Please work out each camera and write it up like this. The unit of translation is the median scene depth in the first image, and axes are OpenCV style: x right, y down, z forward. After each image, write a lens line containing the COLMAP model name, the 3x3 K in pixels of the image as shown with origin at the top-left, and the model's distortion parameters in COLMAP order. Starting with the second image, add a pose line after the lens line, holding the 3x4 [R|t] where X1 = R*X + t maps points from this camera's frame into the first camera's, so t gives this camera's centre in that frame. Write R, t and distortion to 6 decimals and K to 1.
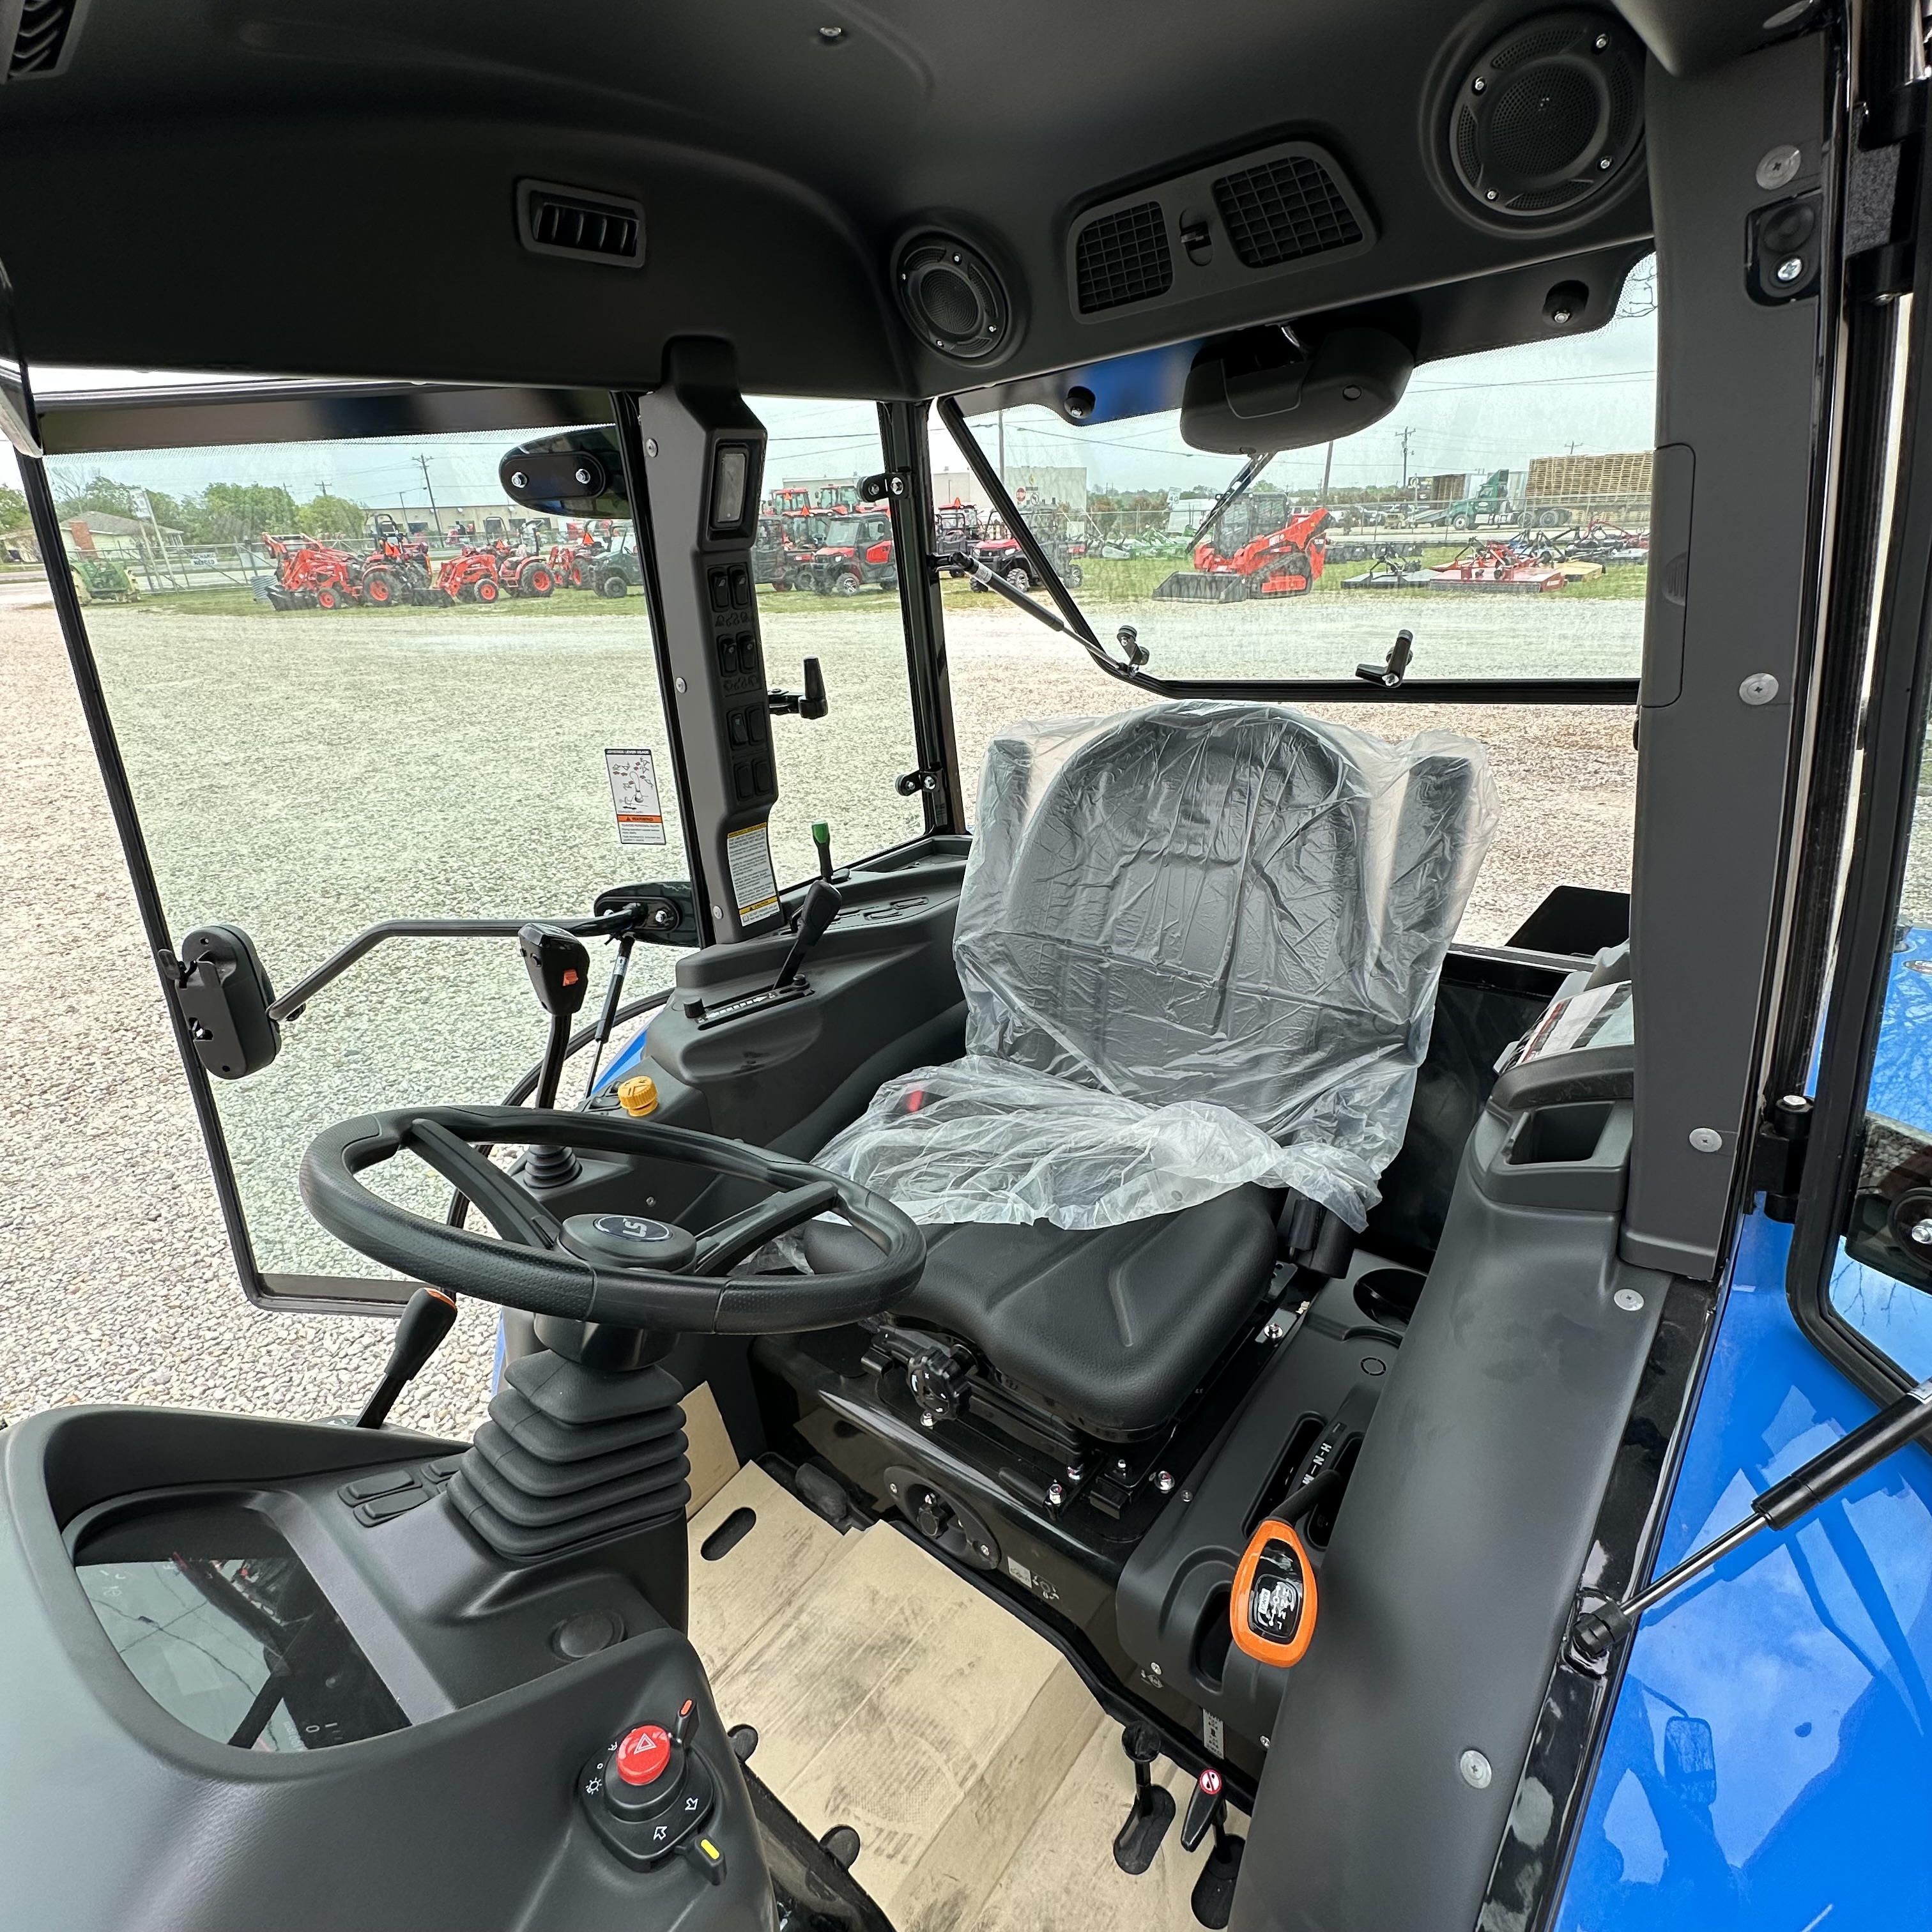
lens RADIAL K [[1025.1, 0, 971.7], [0, 1025.1, 959.0], [0, 0, 1]] dist [-0.001820, -0.000080]
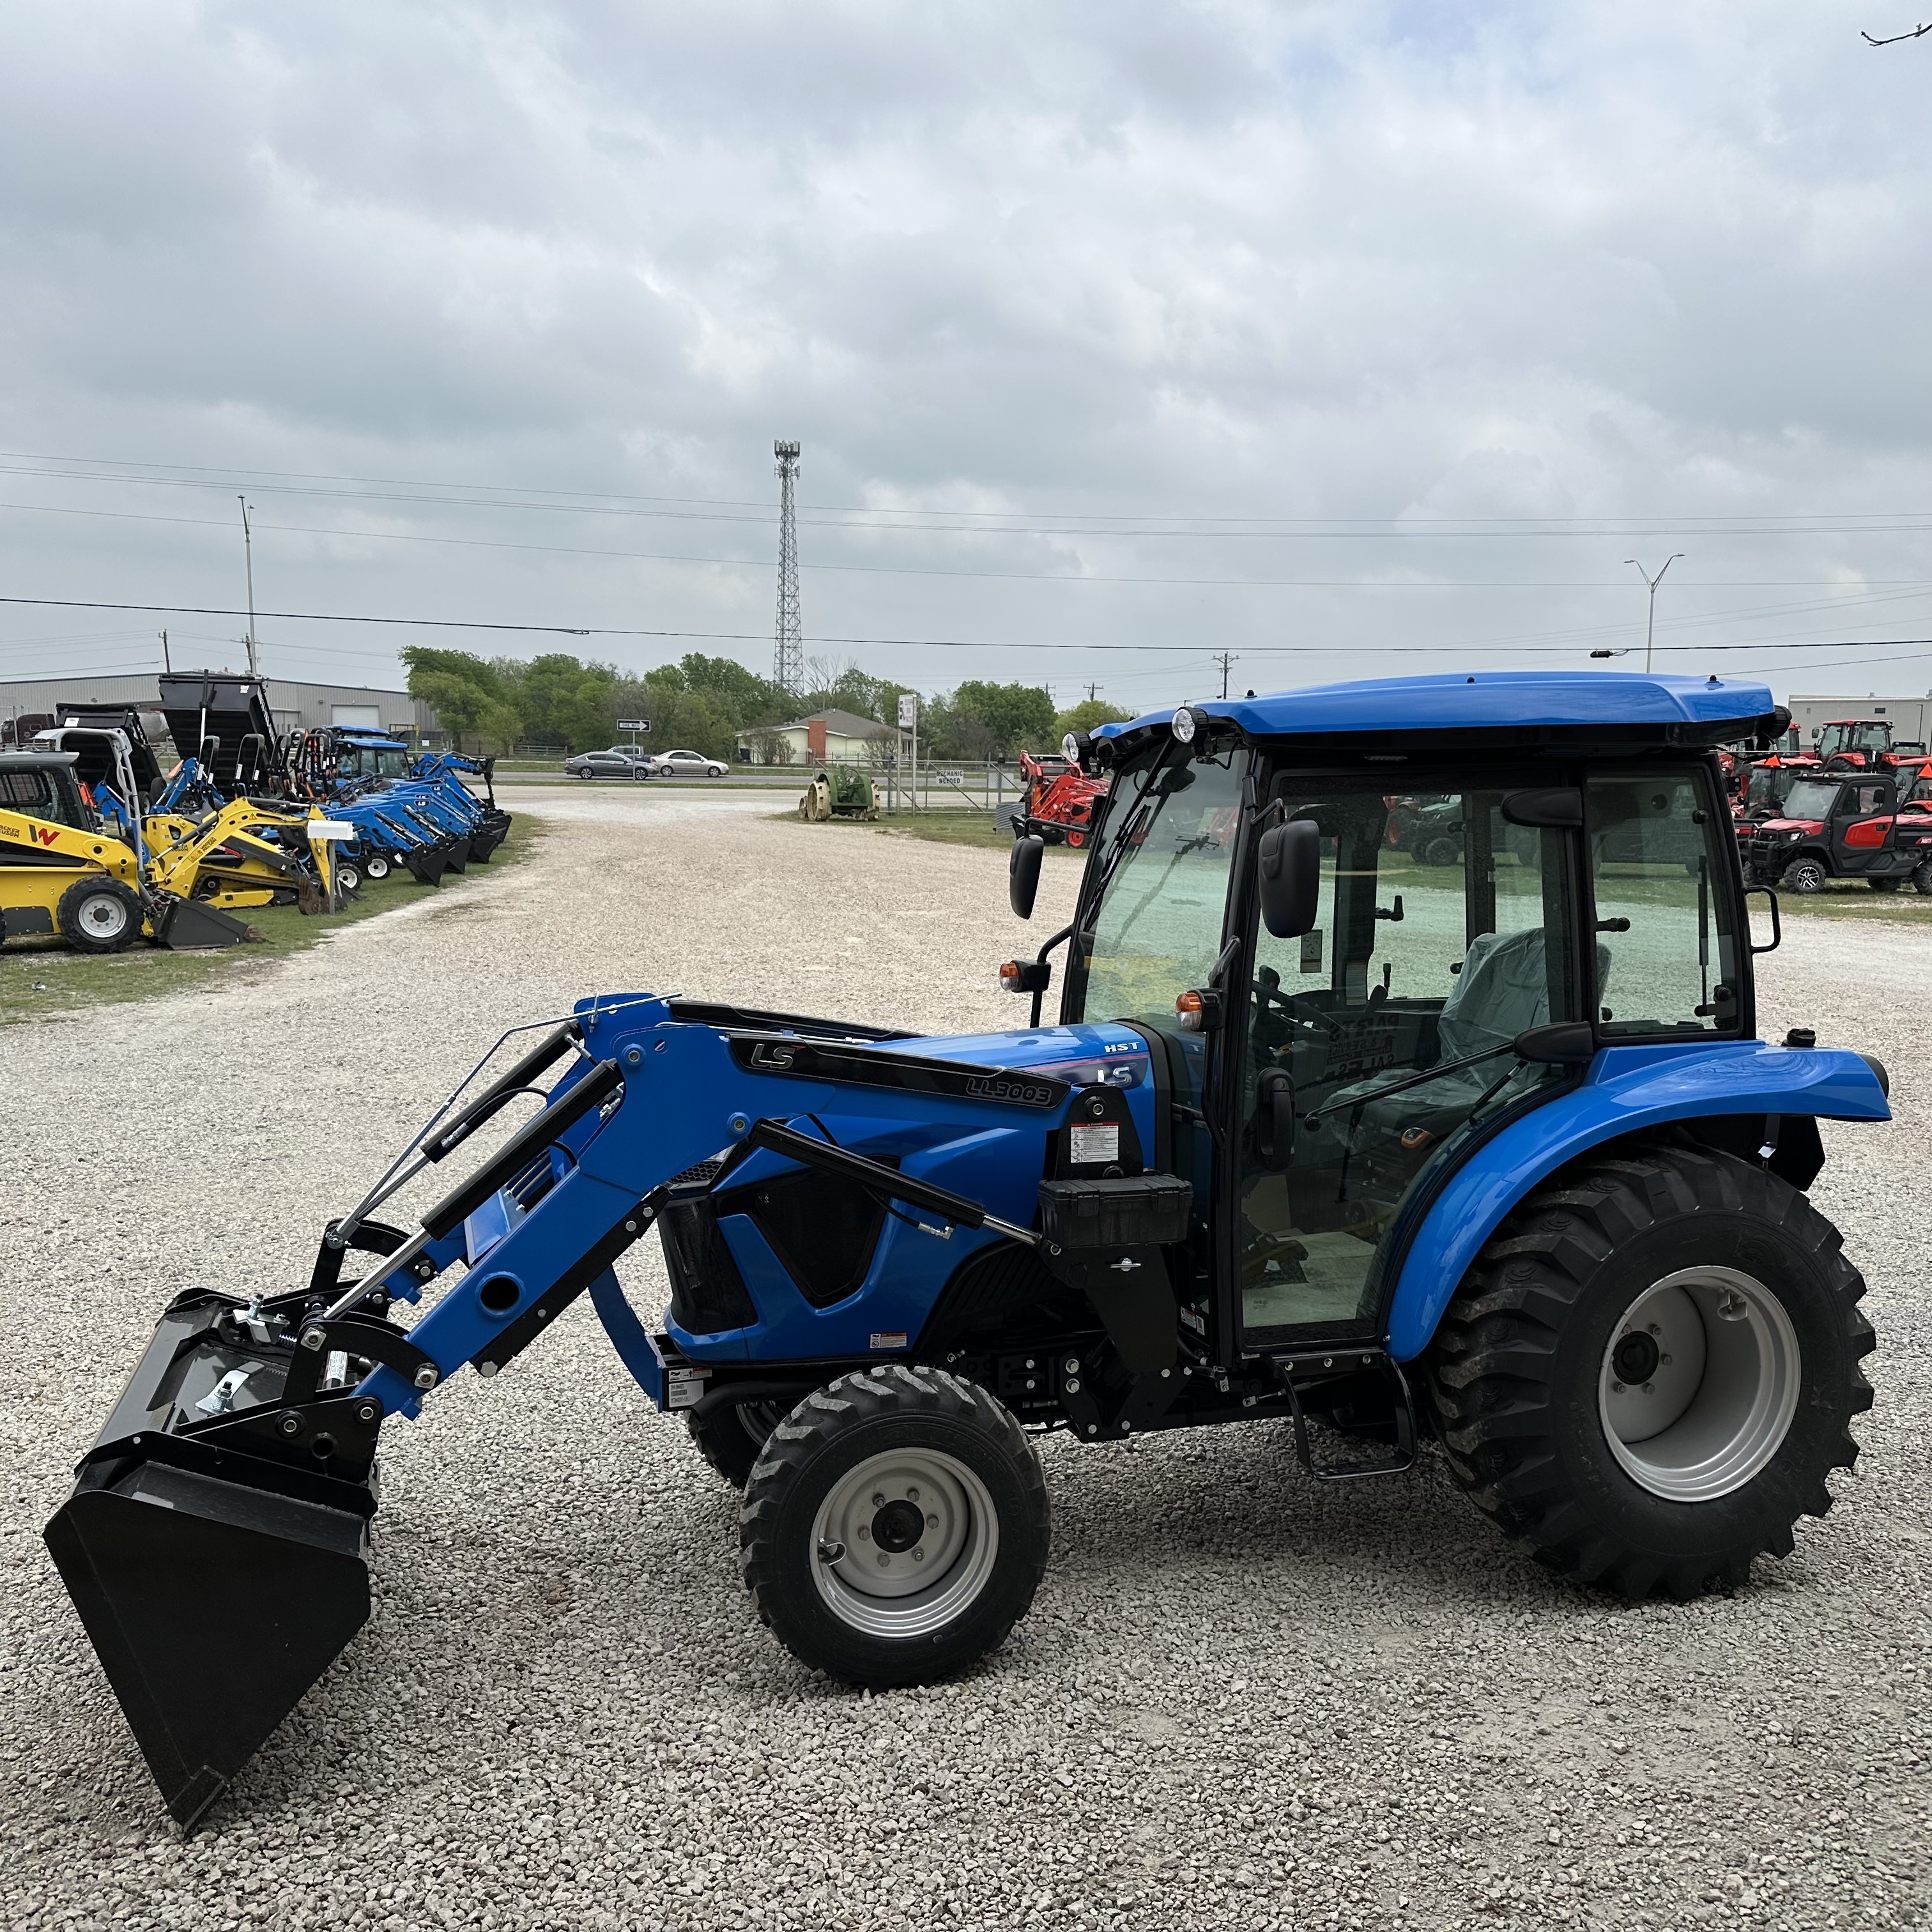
lens RADIAL K [[1856.0, 0, 952.2], [0, 1856.0, 955.9], [0, 0, 1]] dist [0.118705, -0.189389]
pose [[0.829610, 0.111018, -0.547194, 0.074296], [-0.264259, 0.941389, -0.209652, 0.055103], [0.491847, 0.318531, 0.810324, -0.160134]]
